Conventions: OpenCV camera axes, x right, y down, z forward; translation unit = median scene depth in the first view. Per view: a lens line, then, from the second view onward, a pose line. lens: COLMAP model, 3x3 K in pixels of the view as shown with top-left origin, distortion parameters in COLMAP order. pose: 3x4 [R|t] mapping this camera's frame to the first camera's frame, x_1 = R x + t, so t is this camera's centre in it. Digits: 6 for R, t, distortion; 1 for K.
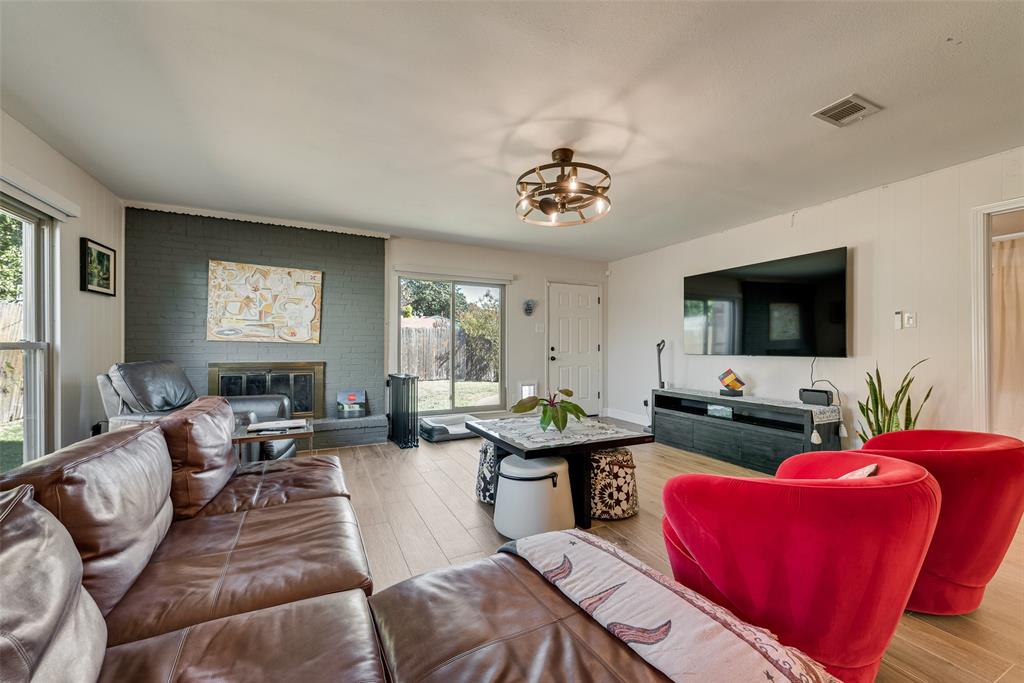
lens RADIAL K [[398.6, 0, 510.7], [0, 398.6, 345.6], [0, 0, 1]] dist [0.001119, -0.000014]
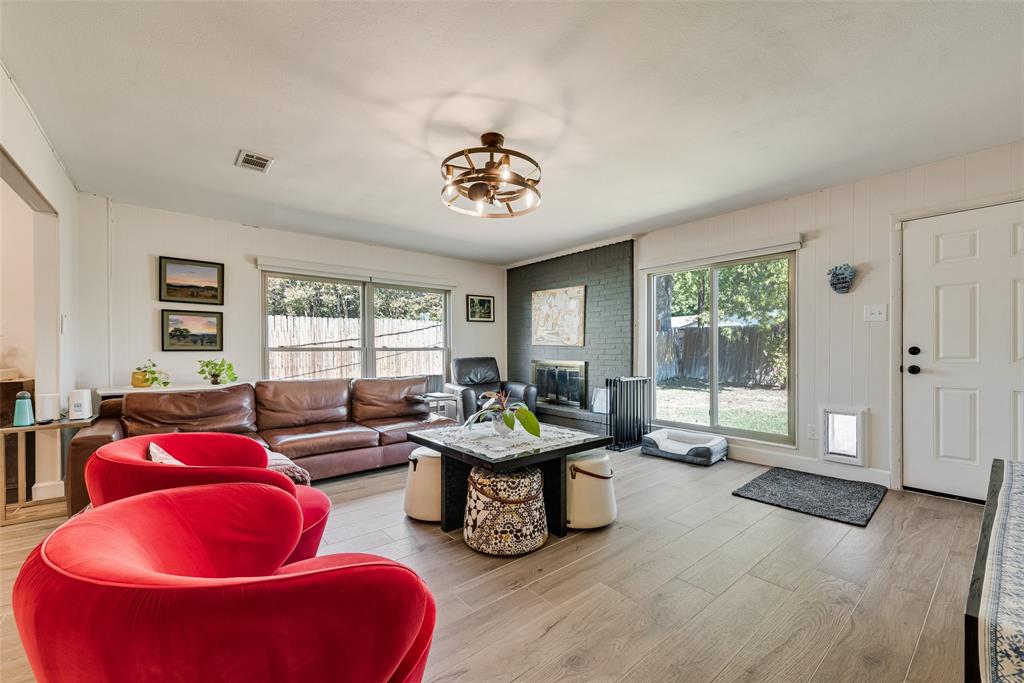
lens RADIAL K [[414.4, 0, 514.5], [0, 414.4, 352.3], [0, 0, 1]] dist [0.004366, 0.000270]
pose [[0.227911, 0.001769, -0.973680, 0.727594], [0.005096, 0.999982, 0.003010, 0.008875], [0.973669, -0.005648, 0.227898, 0.555574]]
